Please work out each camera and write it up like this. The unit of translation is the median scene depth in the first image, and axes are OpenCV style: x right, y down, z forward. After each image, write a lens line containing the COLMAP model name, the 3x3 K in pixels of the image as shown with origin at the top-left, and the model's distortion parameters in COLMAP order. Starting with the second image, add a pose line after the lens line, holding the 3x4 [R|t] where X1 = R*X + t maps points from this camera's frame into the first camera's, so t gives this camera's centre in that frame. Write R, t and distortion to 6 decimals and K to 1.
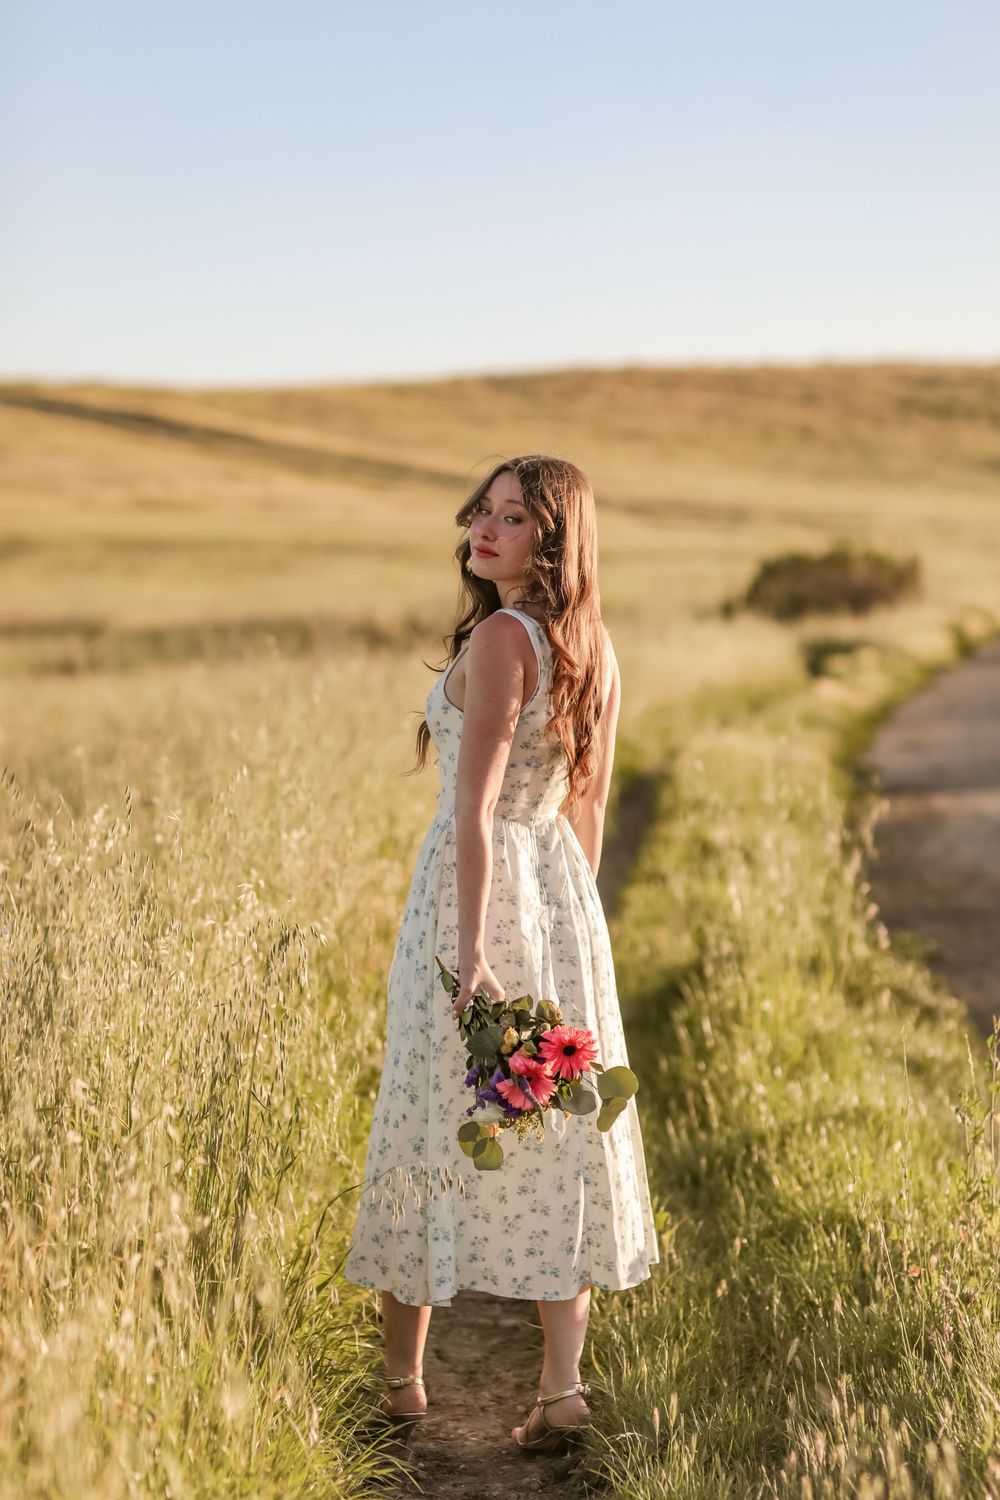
lens RADIAL K [[3674.4, 0, 504.1], [0, 3674.4, 689.6], [0, 0, 1]] dist [-0.080498, -0.413980]
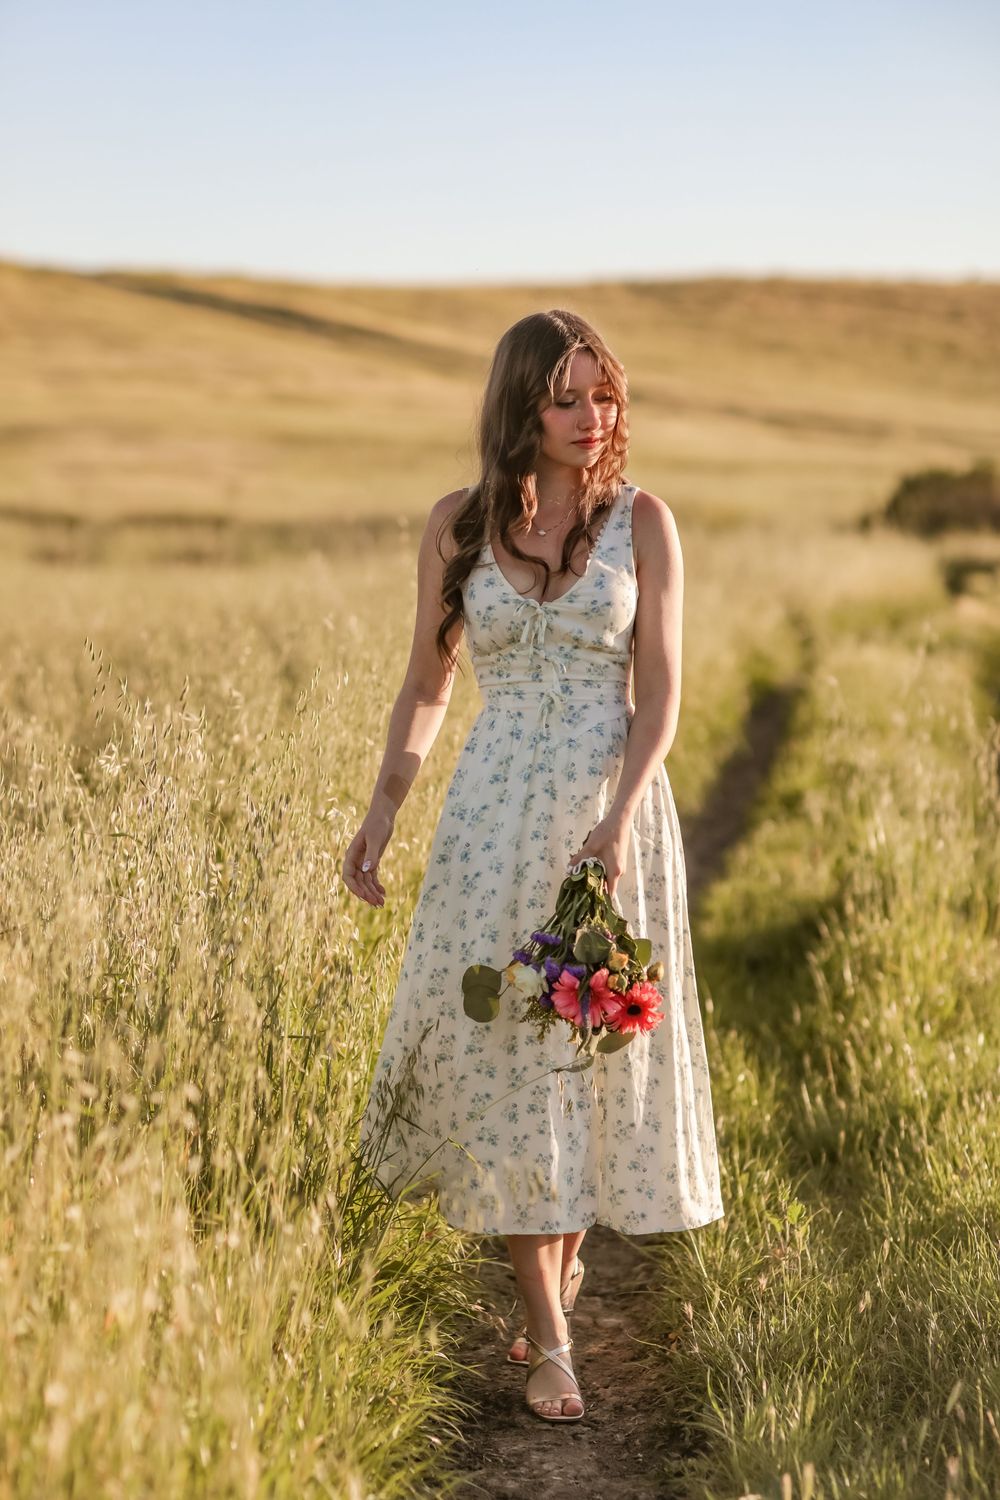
lens RADIAL K [[3625.6, 0, 503.0], [0, 3625.6, 798.5], [0, 0, 1]] dist [-0.037307, -0.482560]
pose [[0.998698, 0.037774, -0.034294, 0.000545], [-0.035823, 0.997798, 0.055824, 0.003998], [0.036327, -0.054523, 0.997851, 0.136730]]
